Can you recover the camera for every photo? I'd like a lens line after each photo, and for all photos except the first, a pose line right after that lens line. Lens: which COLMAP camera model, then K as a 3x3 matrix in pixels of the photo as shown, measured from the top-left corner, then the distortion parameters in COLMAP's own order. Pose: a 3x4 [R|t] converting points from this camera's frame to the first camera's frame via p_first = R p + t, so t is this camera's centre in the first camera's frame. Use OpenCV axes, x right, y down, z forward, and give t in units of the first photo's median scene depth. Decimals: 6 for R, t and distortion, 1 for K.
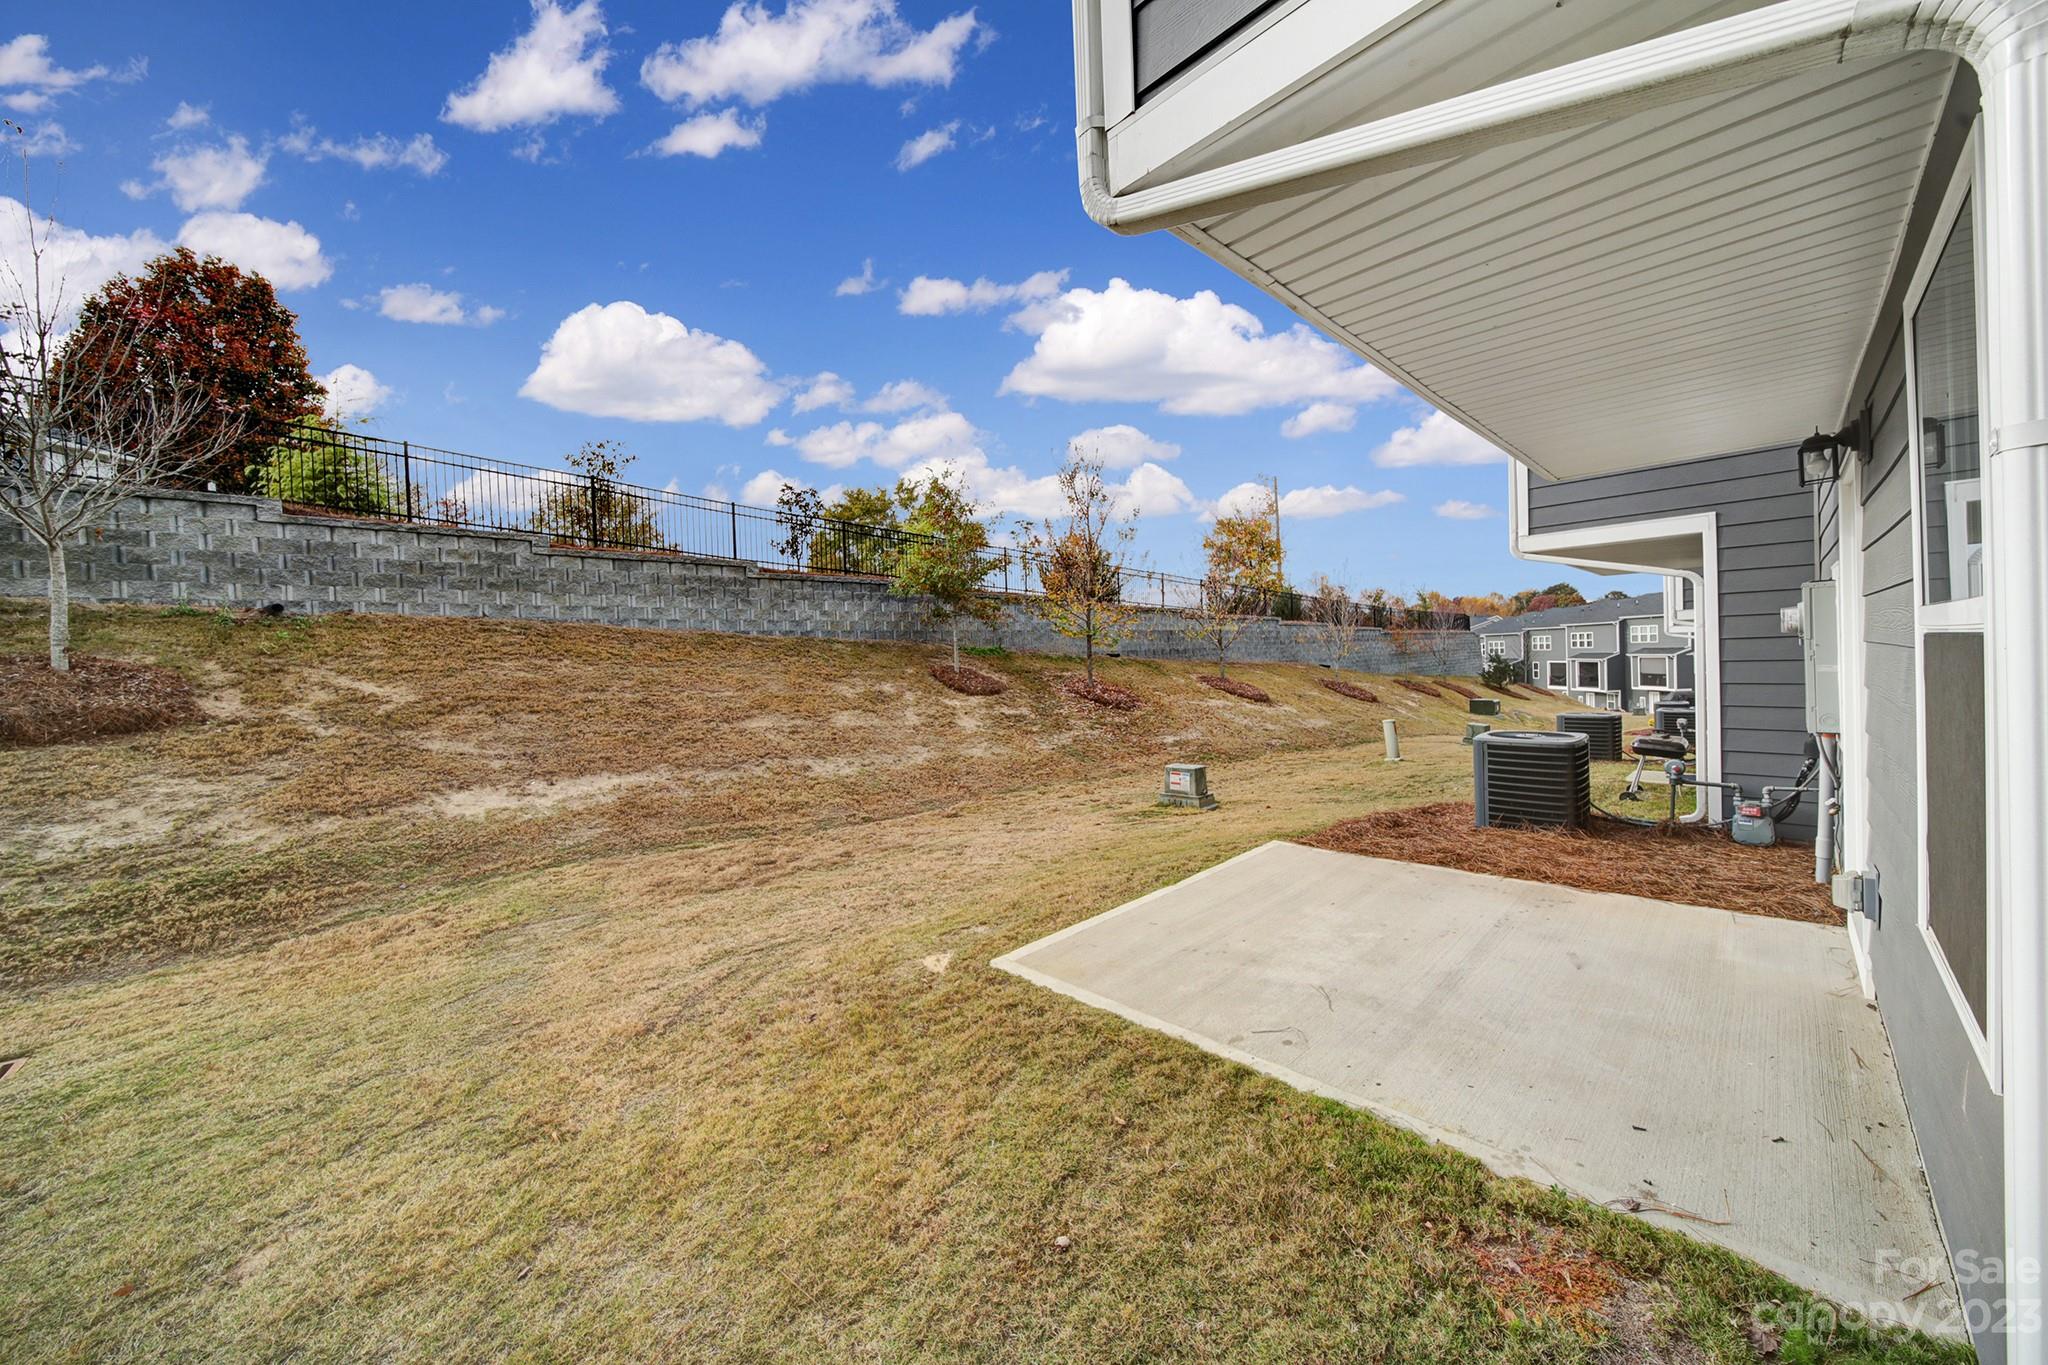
lens RADIAL K [[728.3, 0, 1013.3], [0, 728.3, 665.1], [0, 0, 1]] dist [0.000345, -0.004653]
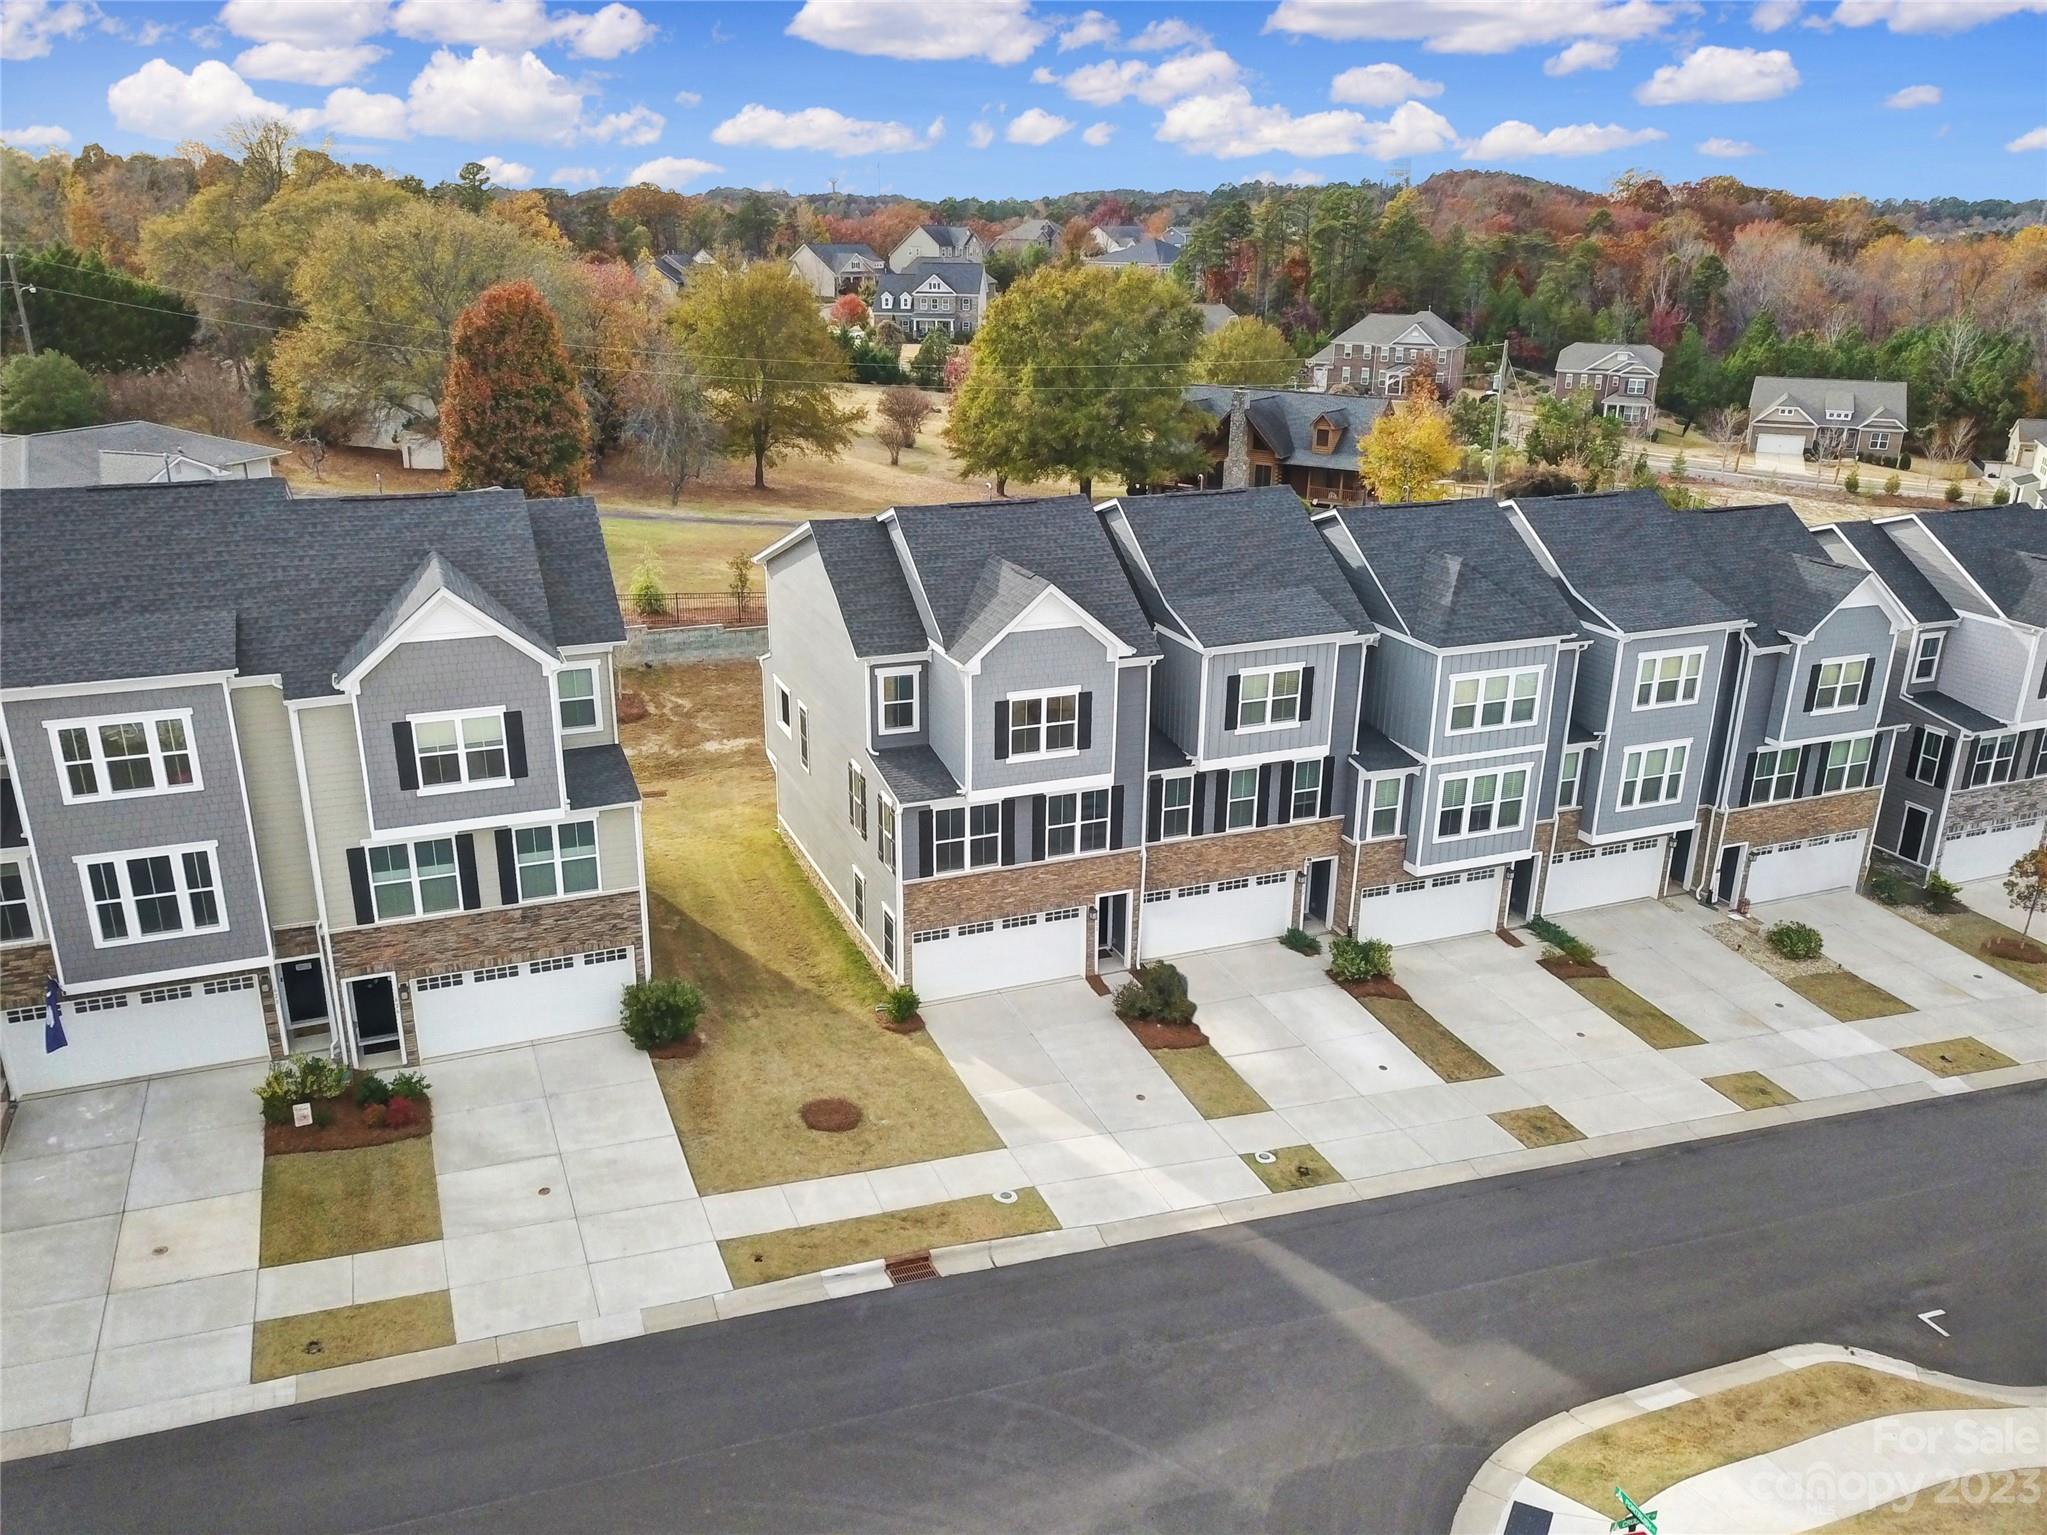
lens RADIAL K [[1586.9, 0, 1008.3], [0, 1586.9, 774.9], [0, 0, 1]] dist [0.011292, -0.009005]
pose [[0.927989, 0.162314, -0.335395, 3.067679], [-0.042668, 0.940502, 0.337098, -2.209635], [0.370156, -0.298513, 0.879701, -5.047918]]
